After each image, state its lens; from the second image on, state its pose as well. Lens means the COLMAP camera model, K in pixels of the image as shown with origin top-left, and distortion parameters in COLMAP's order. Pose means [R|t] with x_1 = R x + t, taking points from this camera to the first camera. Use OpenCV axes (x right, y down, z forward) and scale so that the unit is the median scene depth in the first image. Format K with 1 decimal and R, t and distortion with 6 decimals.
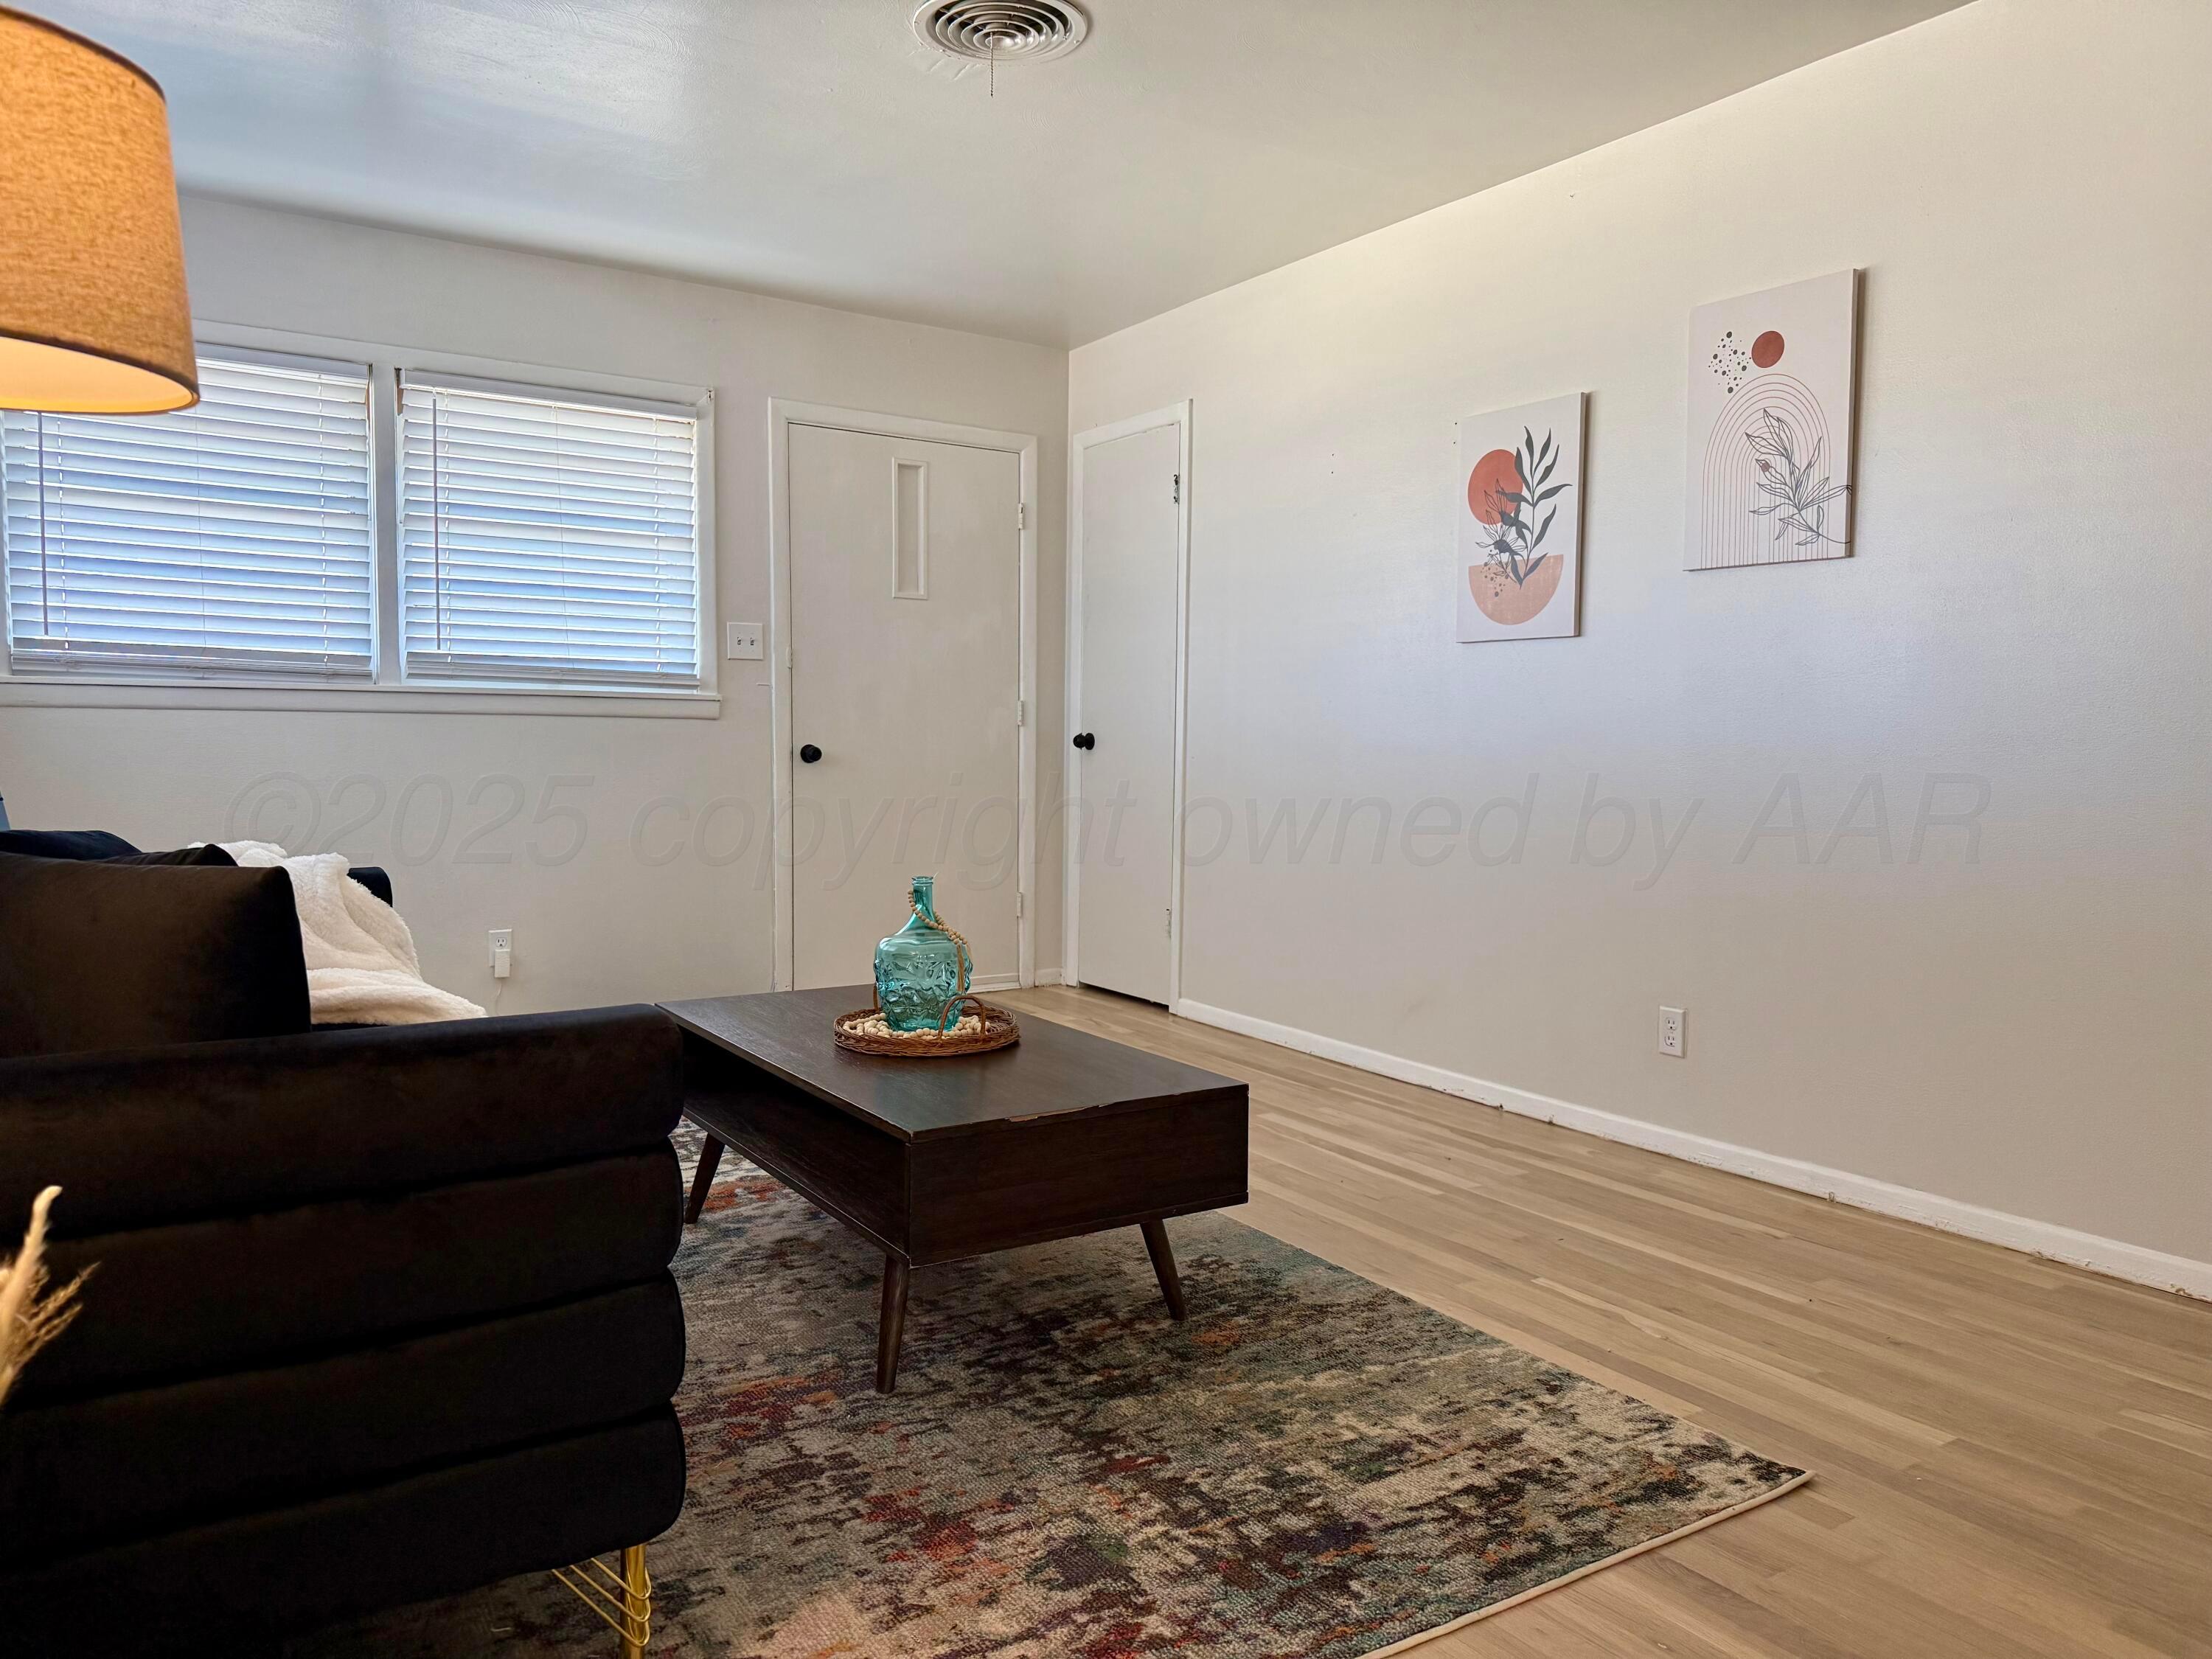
lens RADIAL K [[1555.2, 0, 1135.2], [0, 1555.2, 875.7], [0, 0, 1]] dist [0.057408, -0.073770]
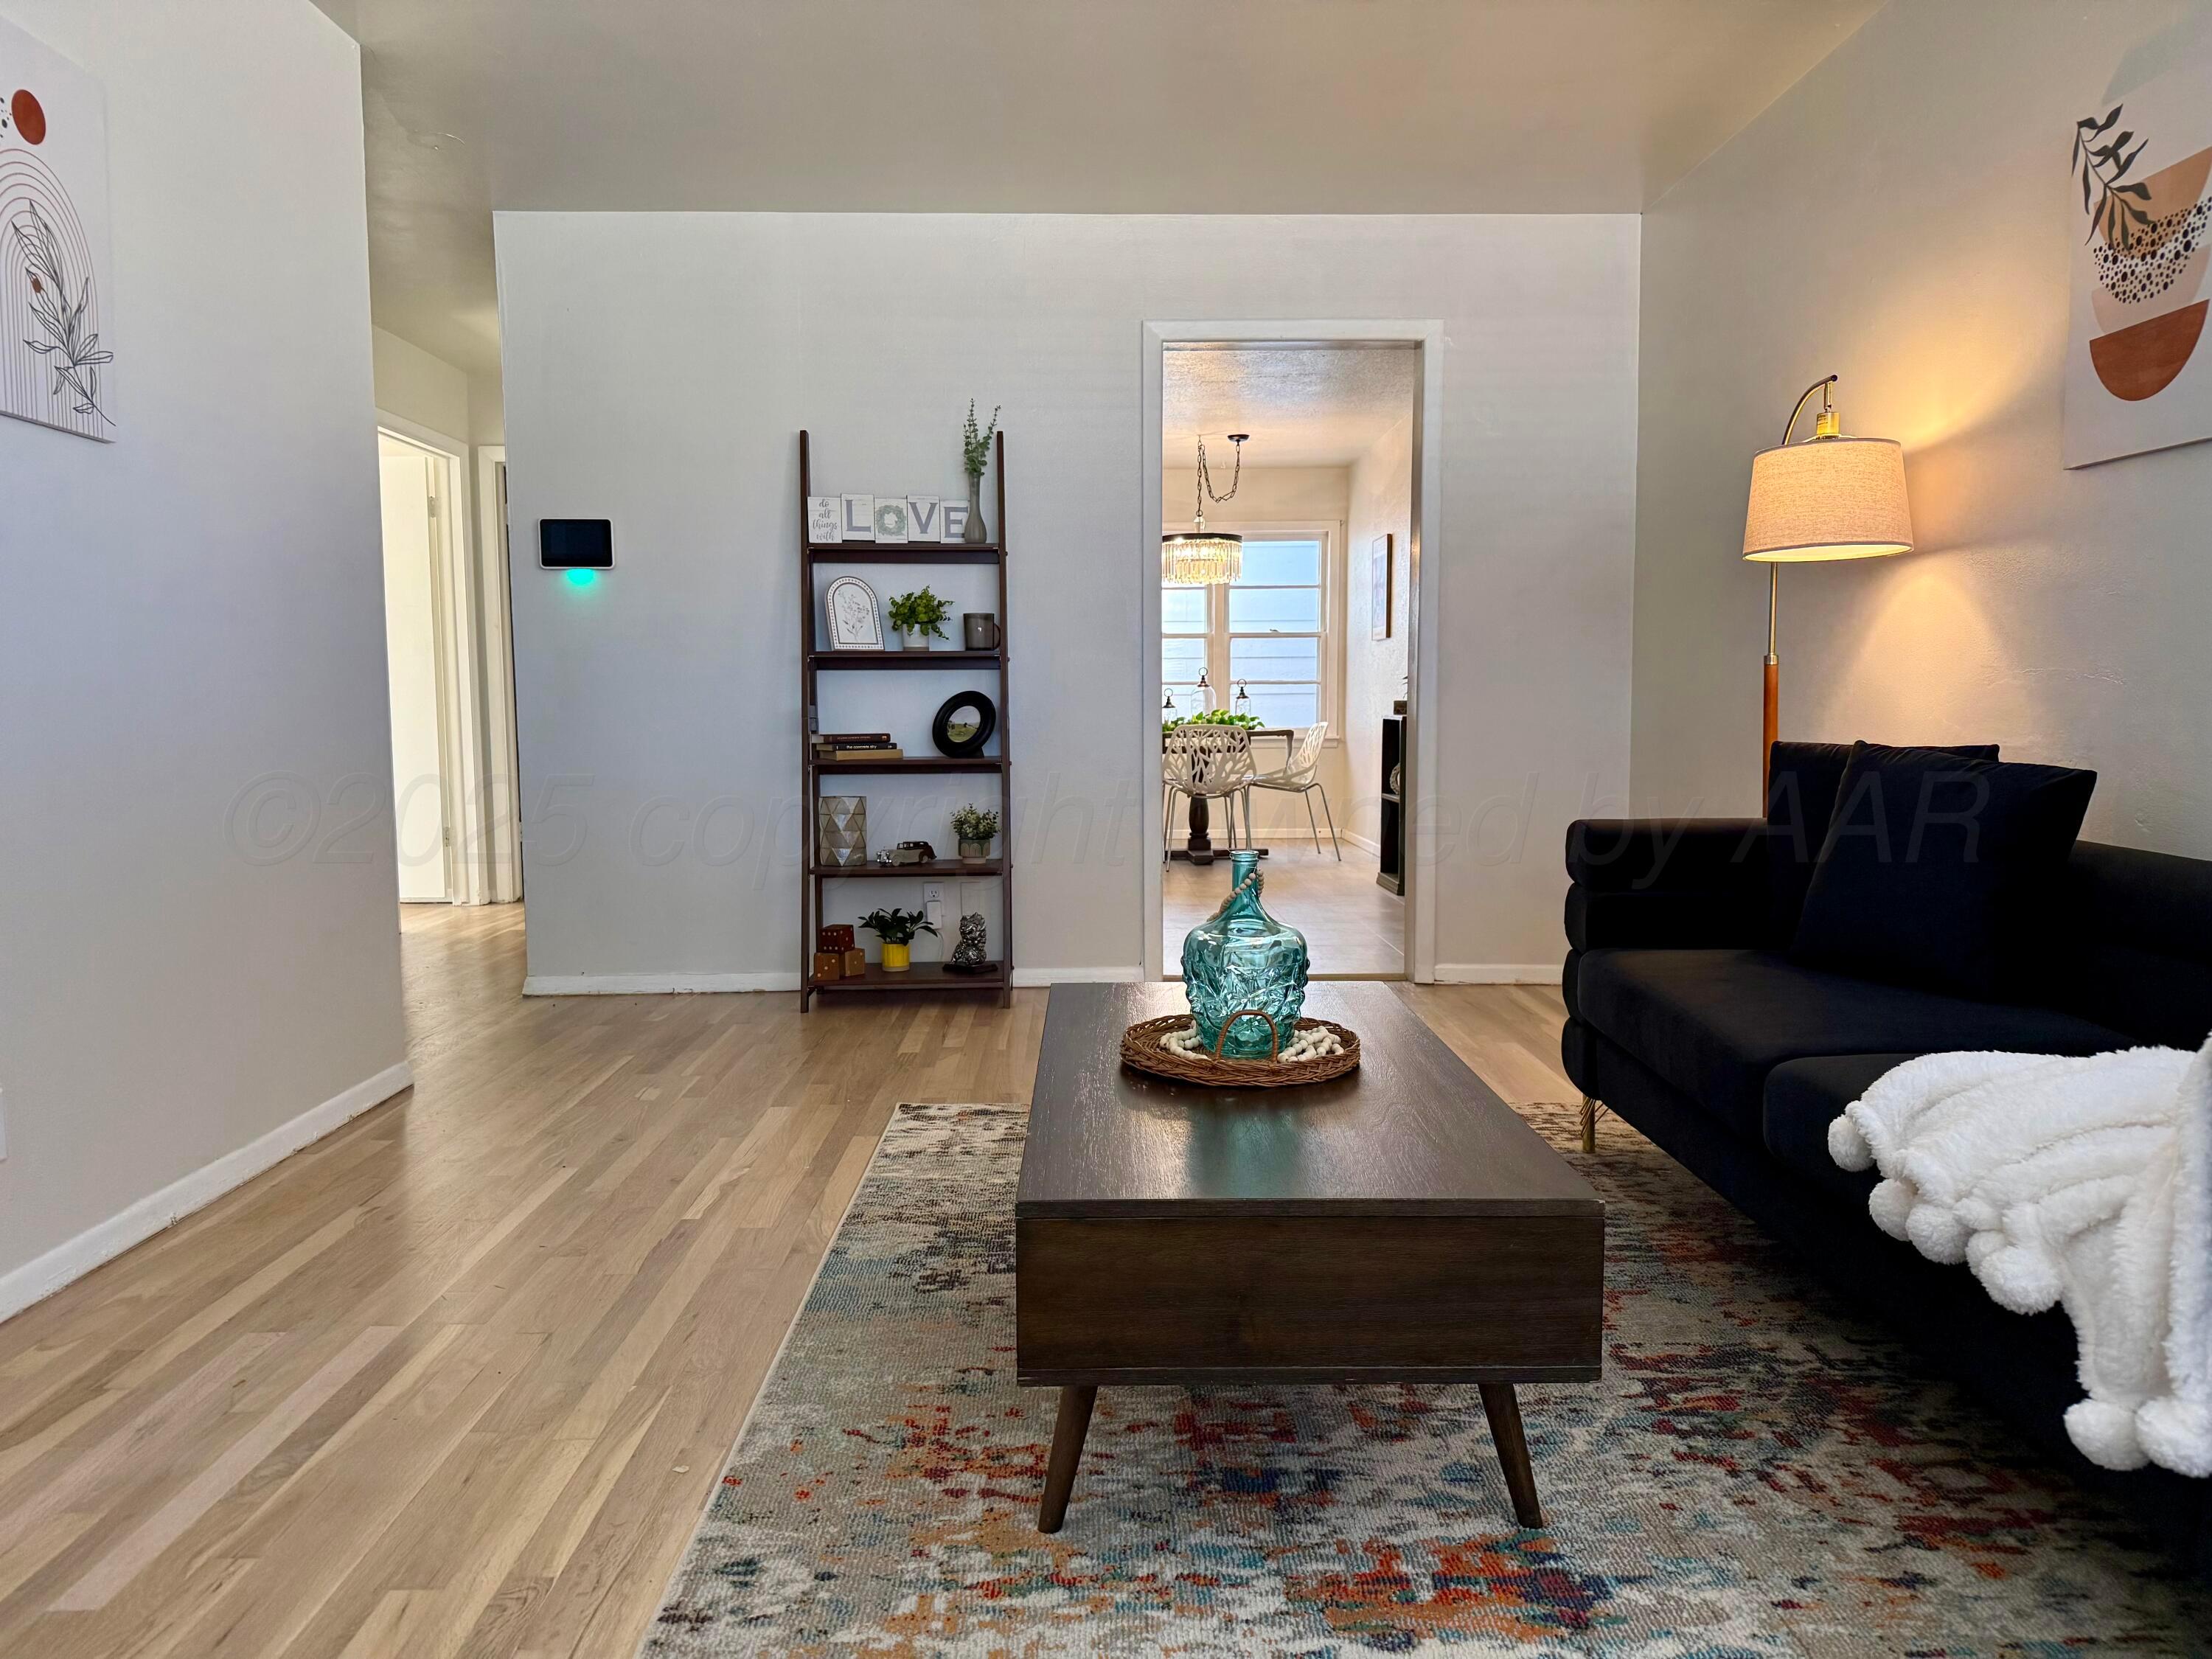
lens RADIAL K [[1555.2, 0, 1104.4], [0, 1555.2, 841.2], [0, 0, 1]] dist [0.057408, -0.073770]
pose [[-0.840059, -0.056651, 0.539529, -0.460533], [0.043158, 0.984402, 0.170561, -0.128101], [-0.540775, 0.166566, -0.824511, 1.556597]]
